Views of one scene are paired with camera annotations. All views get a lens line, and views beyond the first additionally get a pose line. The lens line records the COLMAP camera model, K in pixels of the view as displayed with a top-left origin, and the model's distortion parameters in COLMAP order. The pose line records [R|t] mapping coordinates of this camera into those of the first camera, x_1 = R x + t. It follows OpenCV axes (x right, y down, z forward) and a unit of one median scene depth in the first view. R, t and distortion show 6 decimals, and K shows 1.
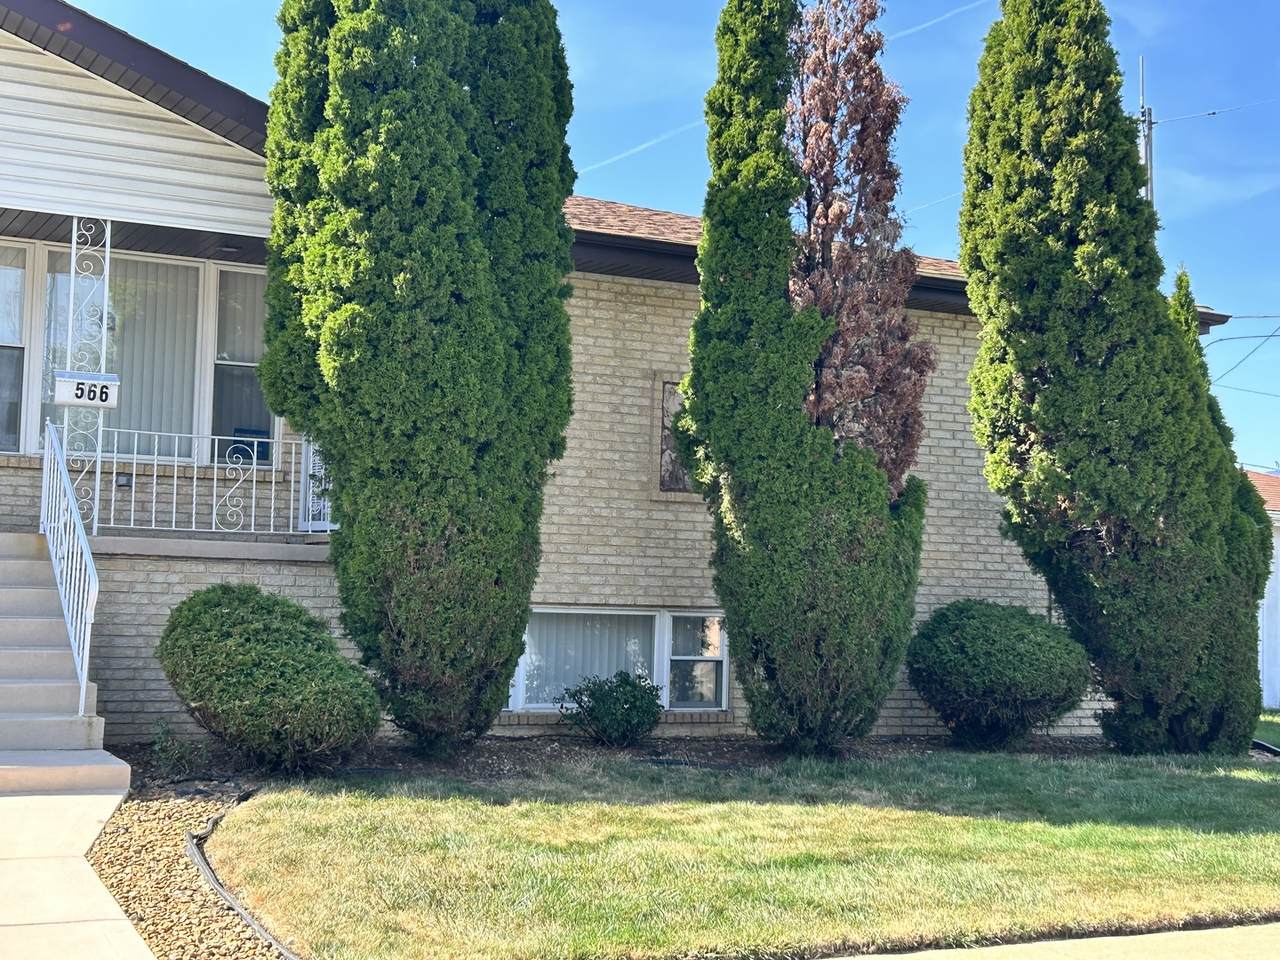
lens RADIAL K [[1775.7, 0, 653.0], [0, 1775.7, 481.8], [0, 0, 1]] dist [0.125258, 0.000000]
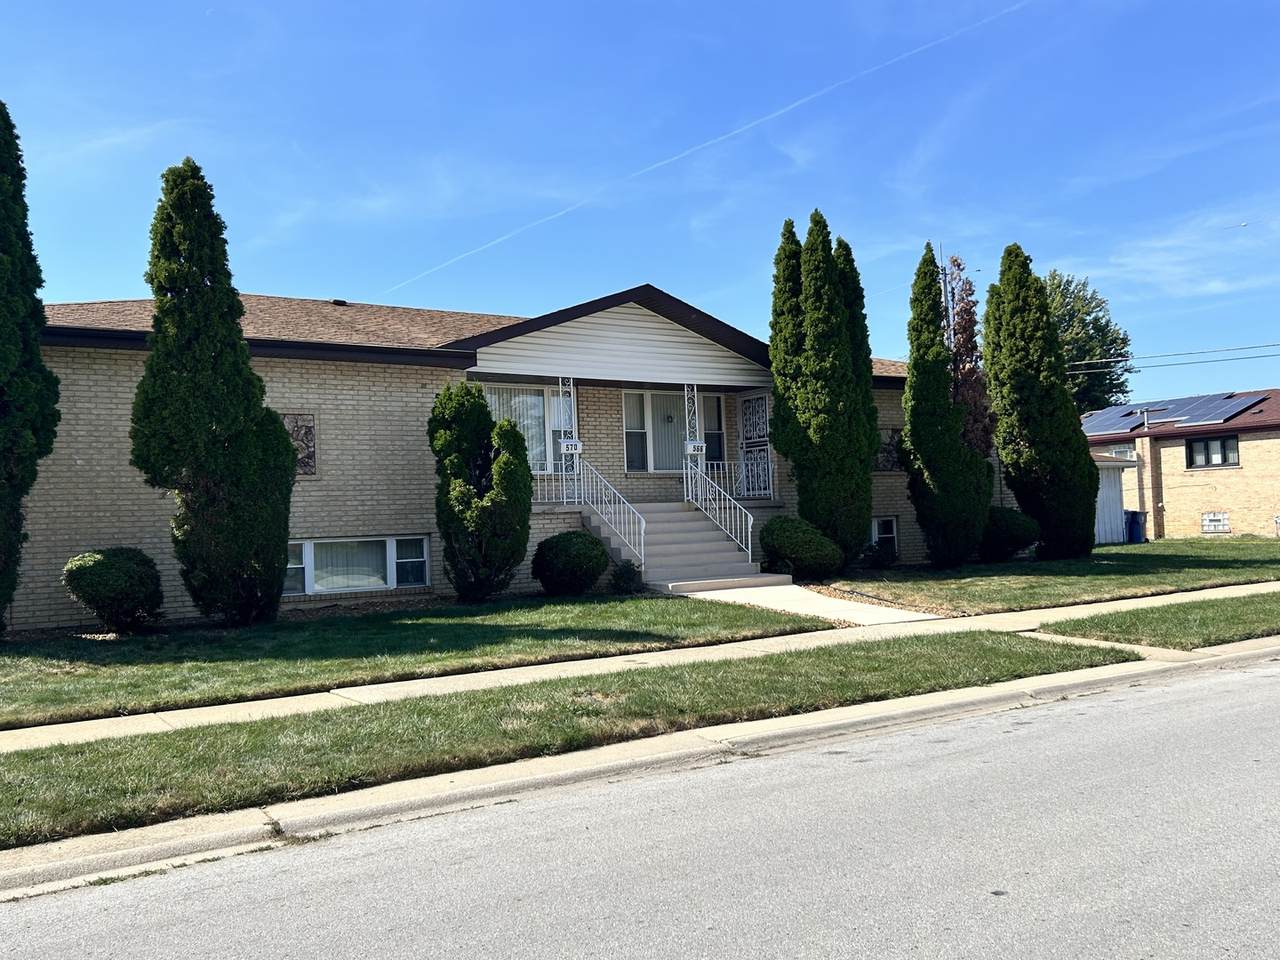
lens RADIAL K [[1134.1, 0, 639.7], [0, 1134.1, 492.6], [0, 0, 1]] dist [0.065053, -0.008690]
pose [[0.991515, -0.061958, 0.114276, -0.606589], [0.057475, 0.997458, 0.042127, -0.061752], [-0.116595, -0.035201, 0.992556, -0.691376]]
